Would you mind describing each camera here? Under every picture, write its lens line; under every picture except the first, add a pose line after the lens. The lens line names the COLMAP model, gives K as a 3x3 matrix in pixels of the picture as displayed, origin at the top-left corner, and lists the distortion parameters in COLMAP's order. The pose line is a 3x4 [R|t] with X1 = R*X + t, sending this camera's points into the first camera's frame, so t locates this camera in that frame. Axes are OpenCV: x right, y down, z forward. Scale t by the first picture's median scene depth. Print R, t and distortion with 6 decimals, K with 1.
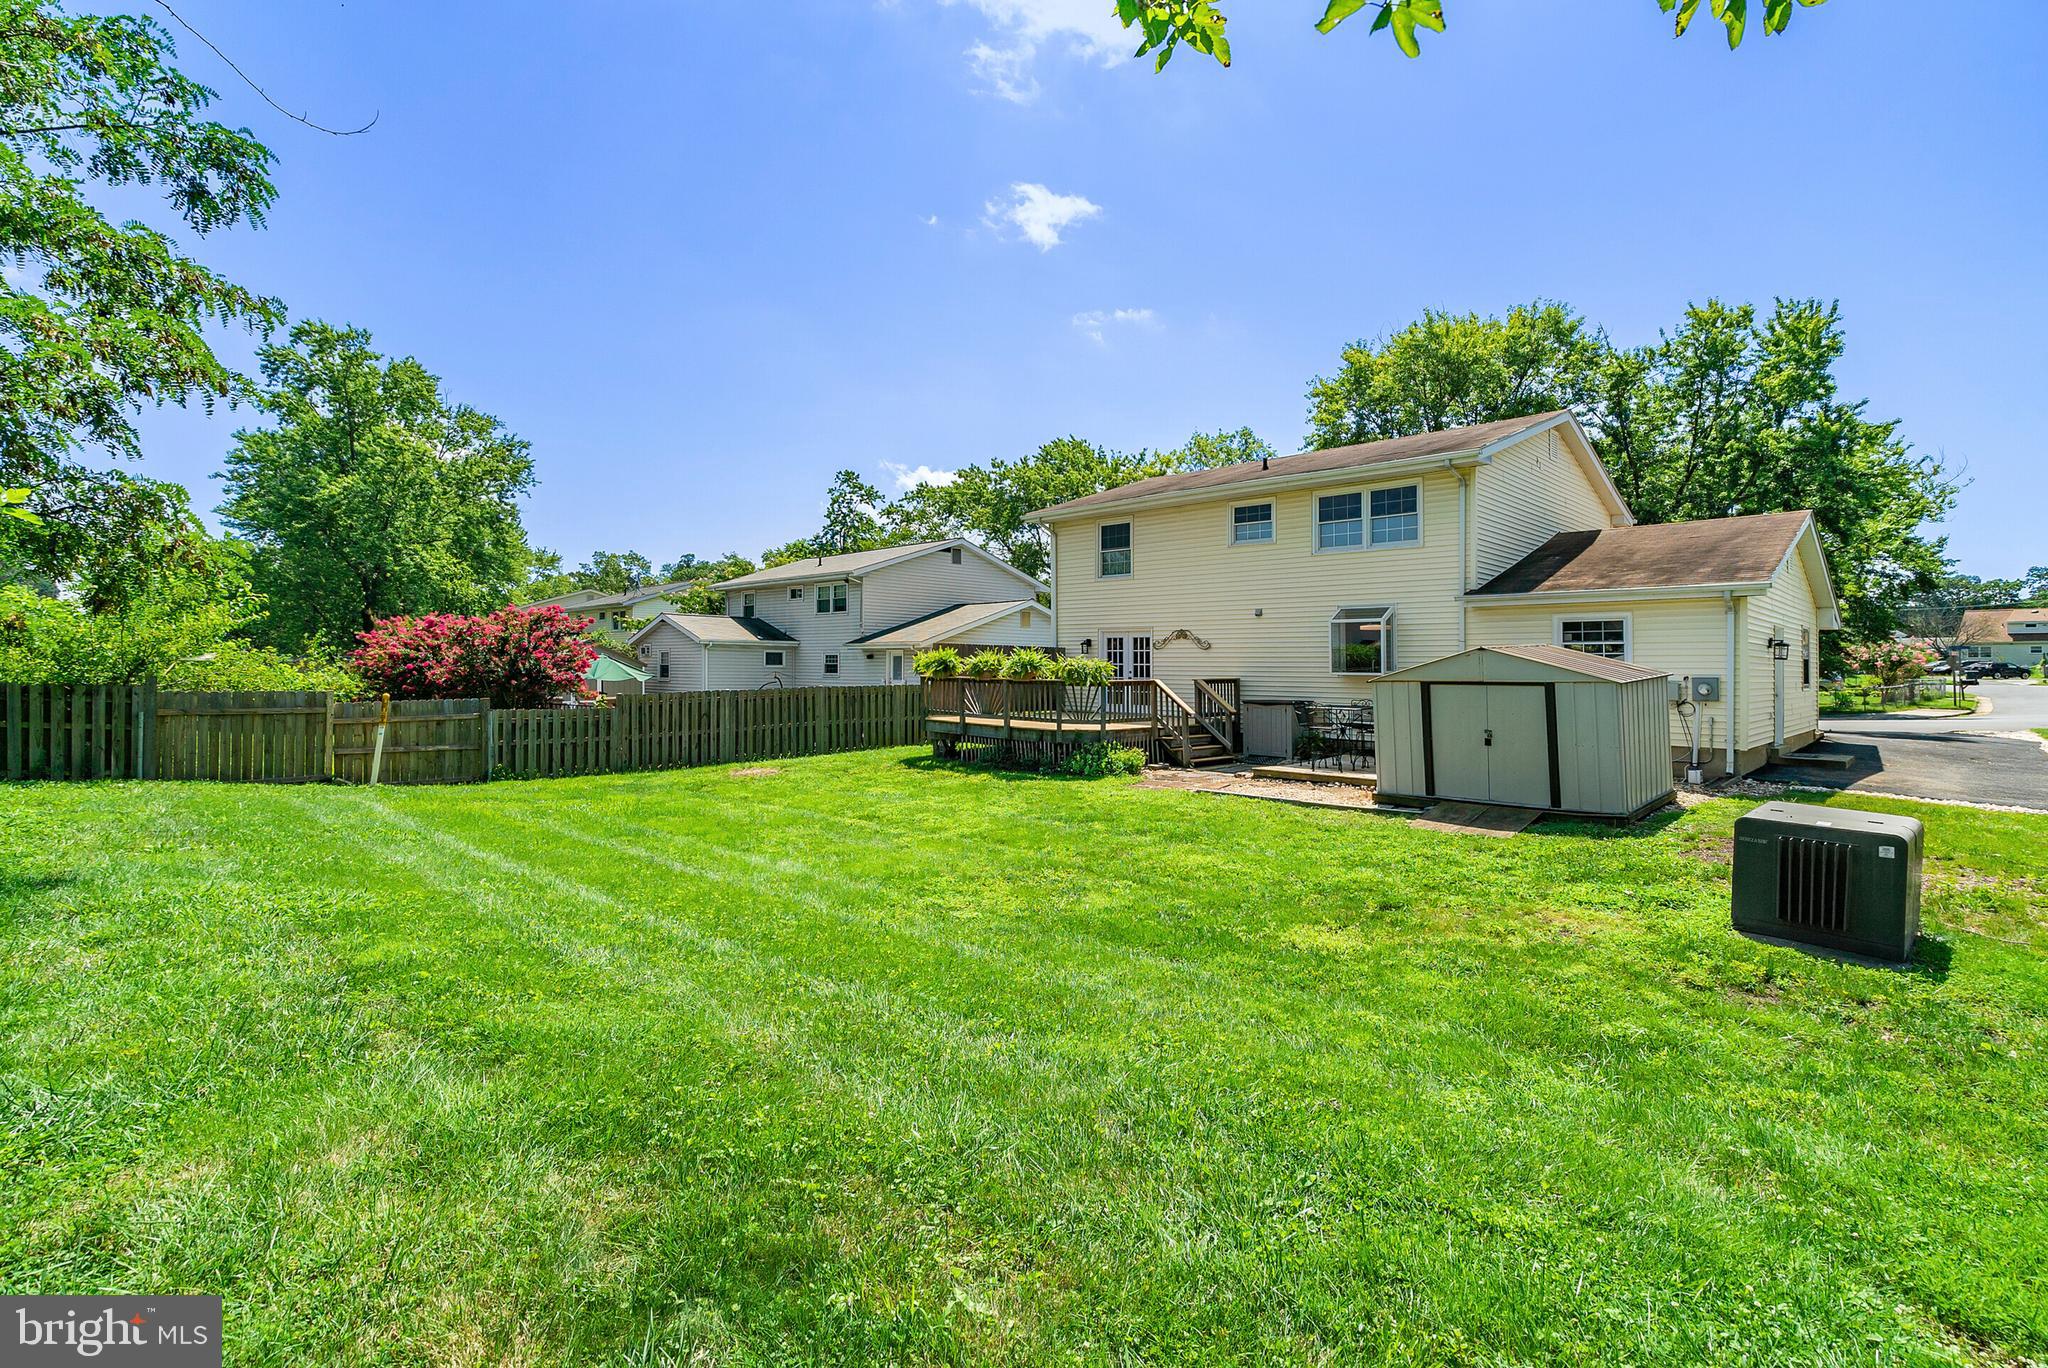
lens RADIAL K [[984.2, 0, 962.6], [0, 984.2, 645.7], [0, 0, 1]] dist [-0.012082, 0.005333]
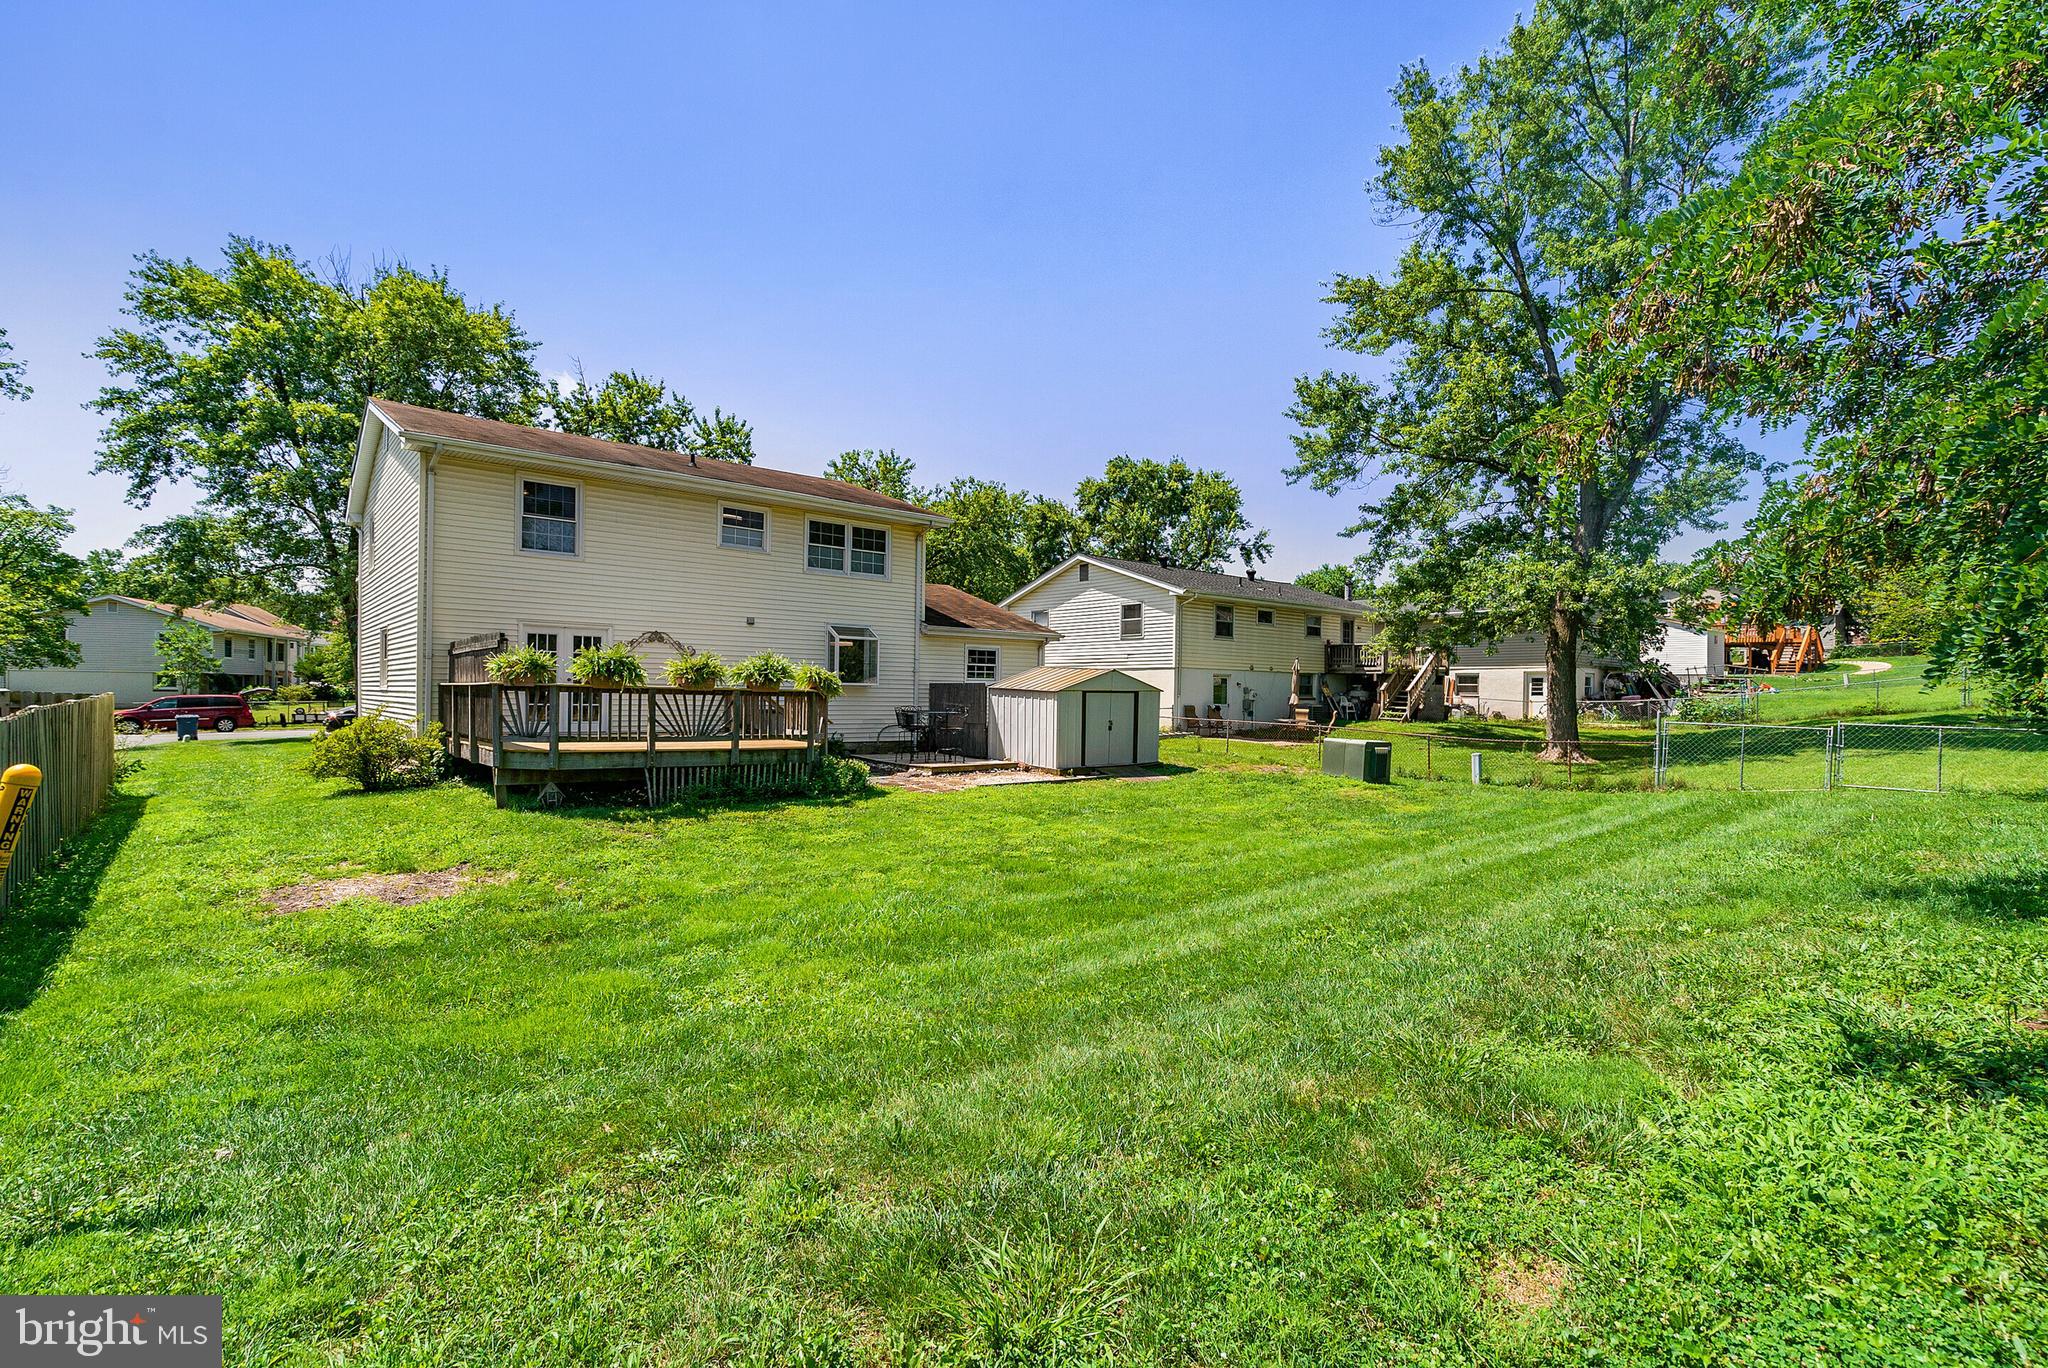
lens RADIAL K [[984.2, 0, 1119.6], [0, 984.2, 695.5], [0, 0, 1]] dist [-0.012082, 0.005333]
pose [[-0.027118, -0.010036, 0.999582, -0.703954], [-0.036400, 0.999296, 0.009046, 0.018724], [-0.998969, -0.036140, -0.027464, 0.661320]]
